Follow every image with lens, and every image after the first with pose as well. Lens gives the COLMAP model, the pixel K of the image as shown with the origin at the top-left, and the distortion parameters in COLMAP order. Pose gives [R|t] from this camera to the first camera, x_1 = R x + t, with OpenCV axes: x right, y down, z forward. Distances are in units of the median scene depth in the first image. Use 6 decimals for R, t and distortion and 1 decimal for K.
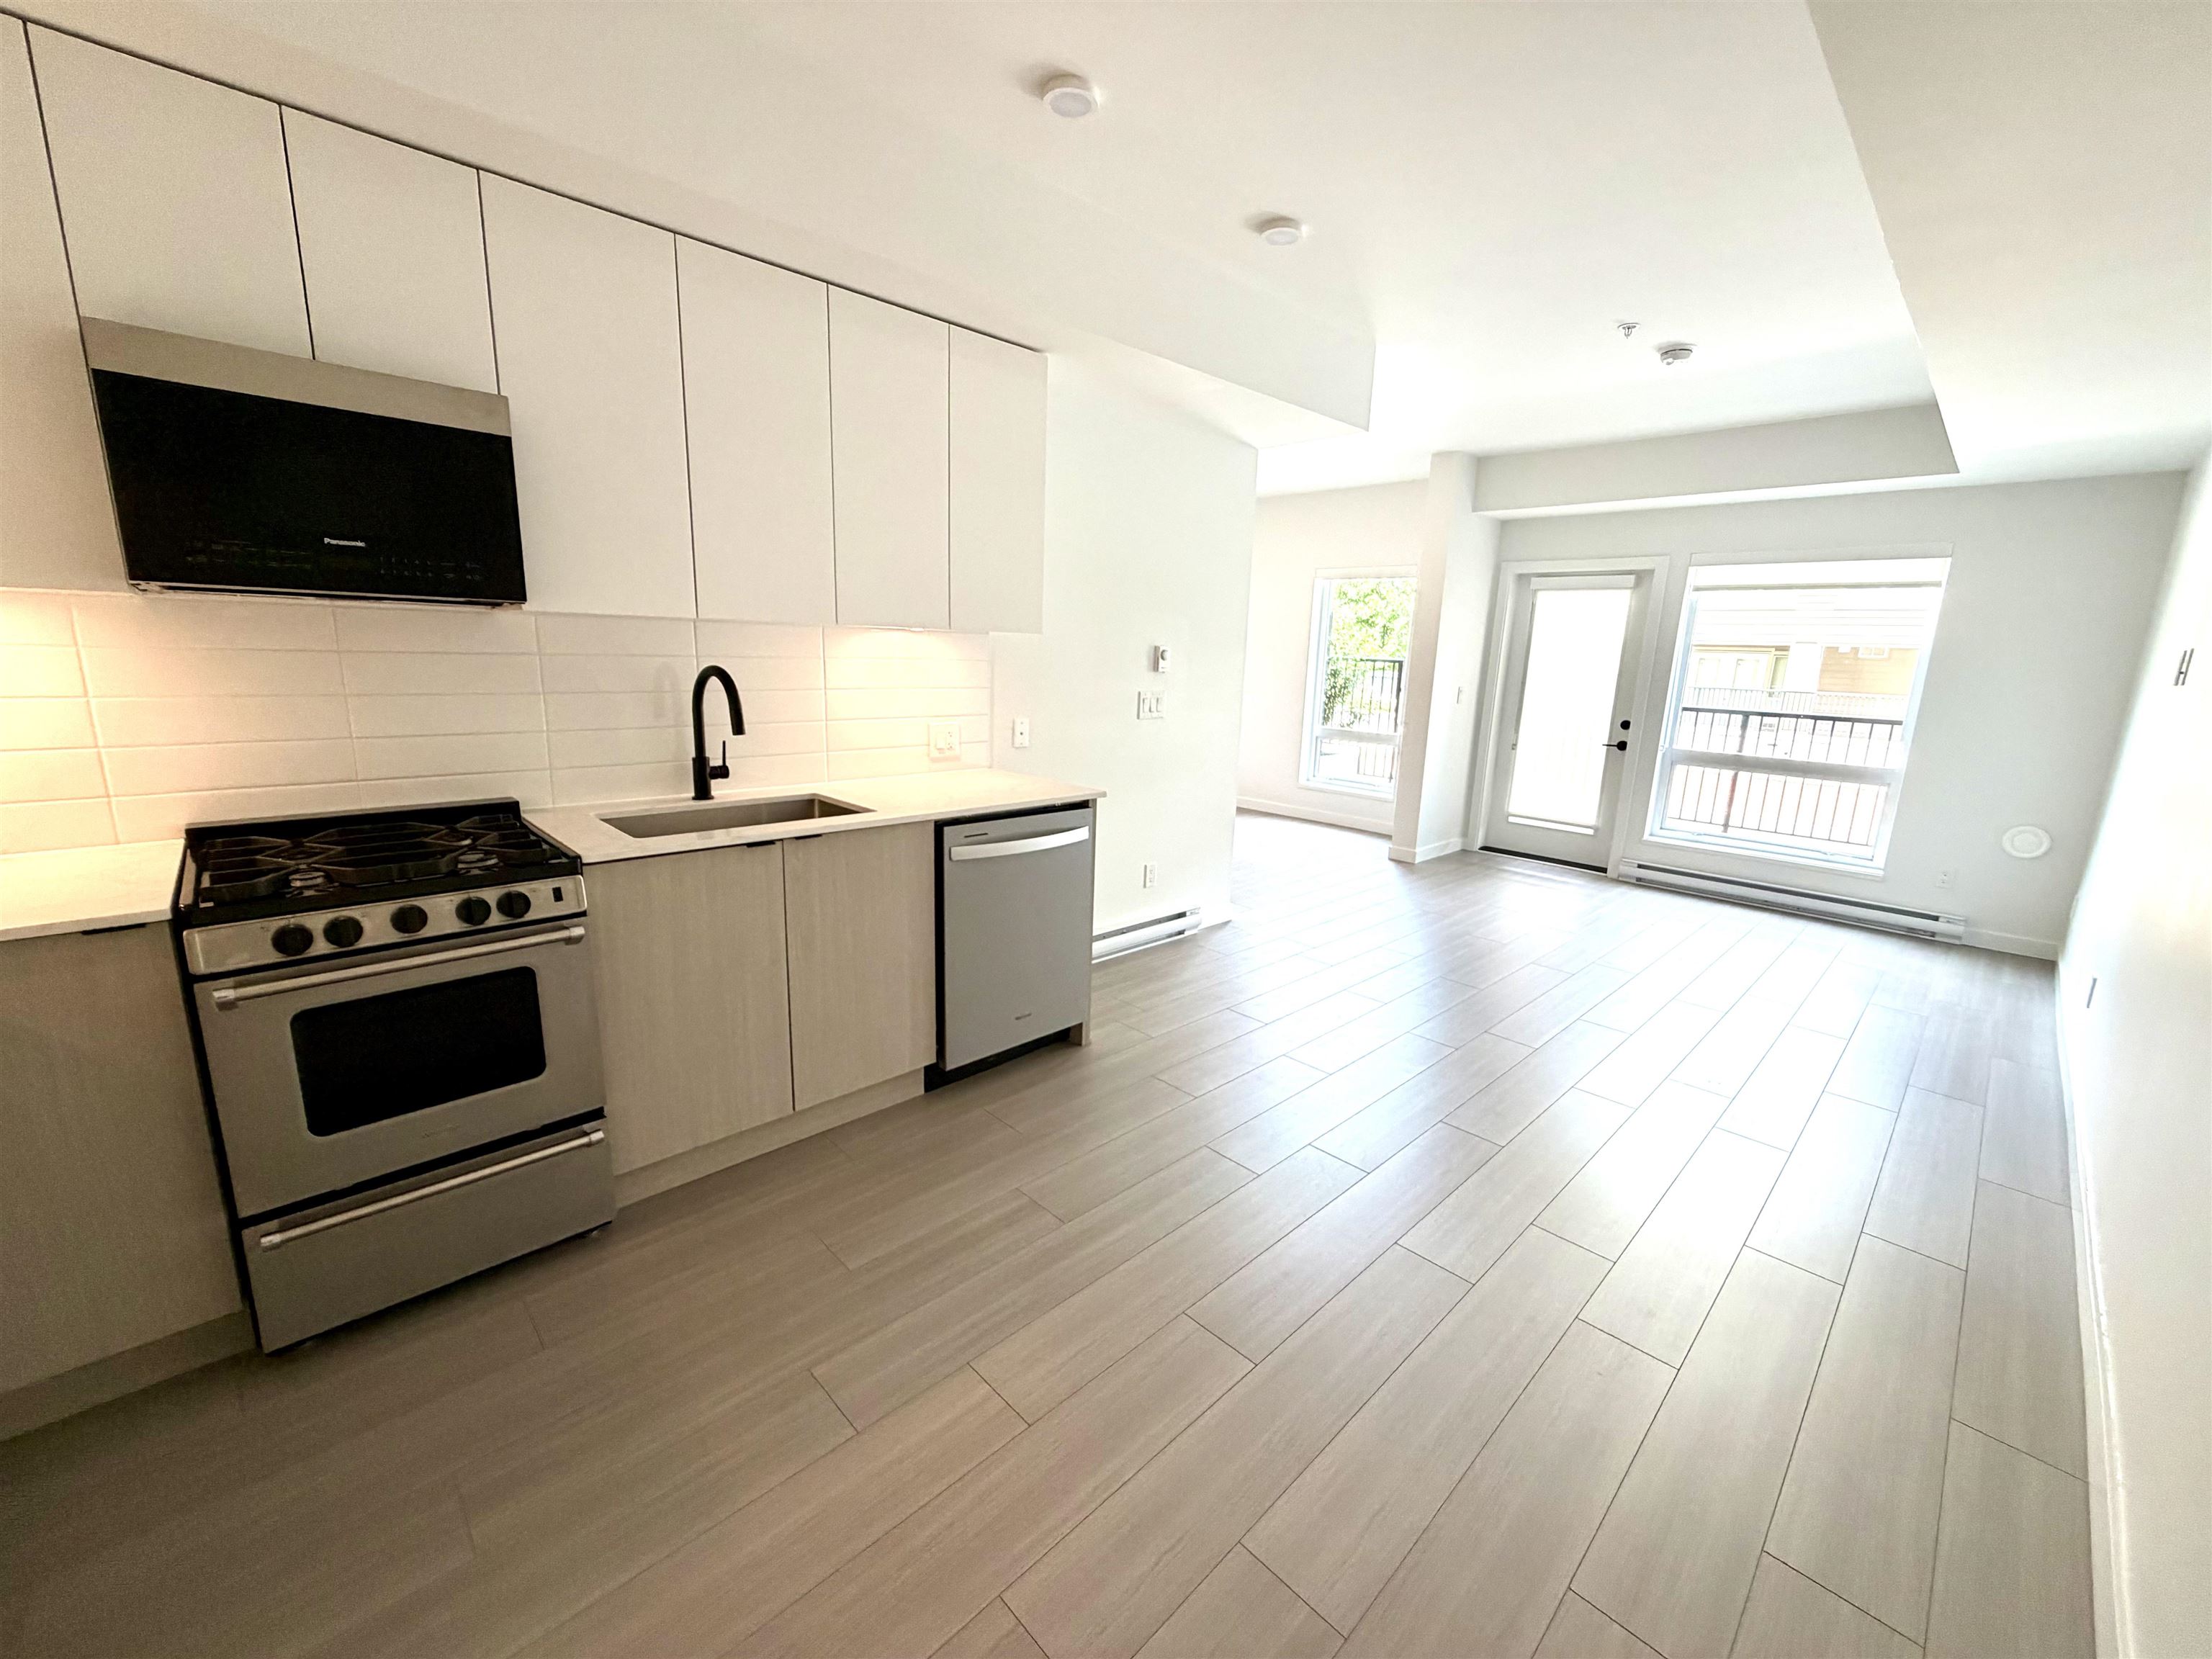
lens RADIAL K [[880.9, 0, 1105.6], [0, 880.9, 836.5], [0, 0, 1]] dist [0.002765, -0.001342]
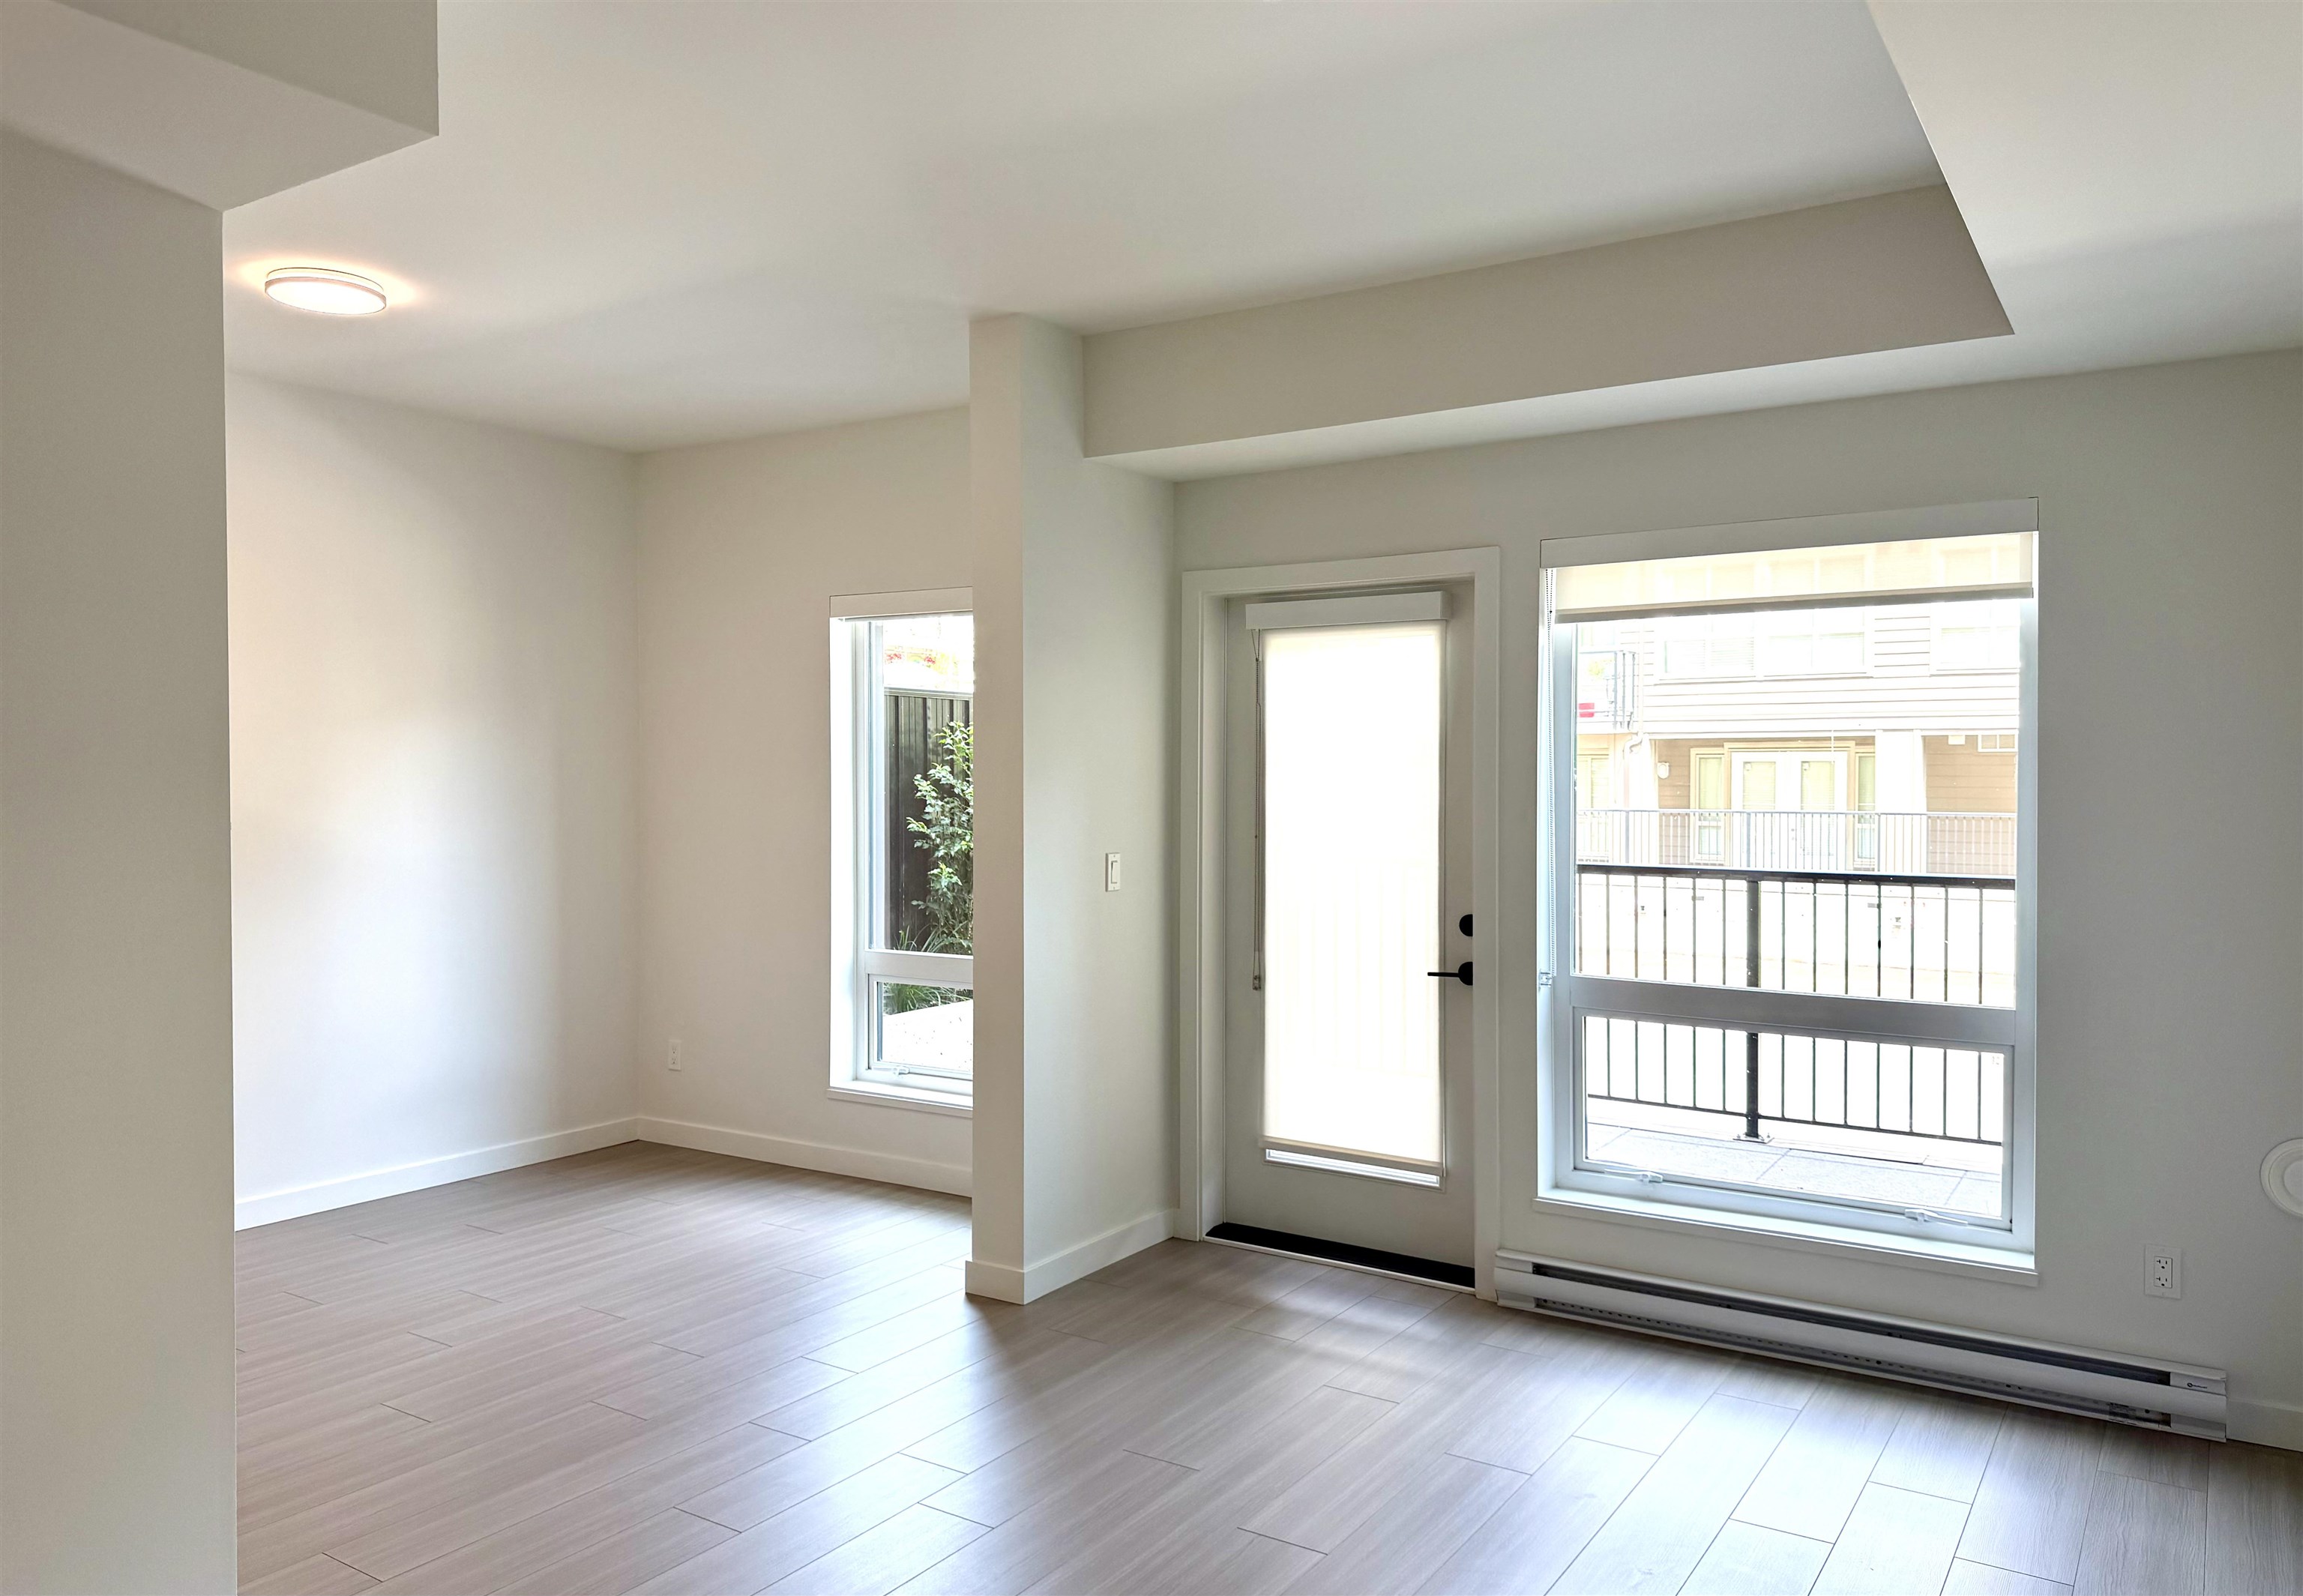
lens RADIAL K [[1596.8, 0, 1165.2], [0, 1596.8, 790.9], [0, 0, 1]] dist [0.019783, -0.025870]
pose [[0.973585, -0.036015, 0.225468, 0.291002], [0.079608, 0.979060, -0.187360, -0.060937], [-0.213999, 0.200360, 0.956065, 0.292360]]
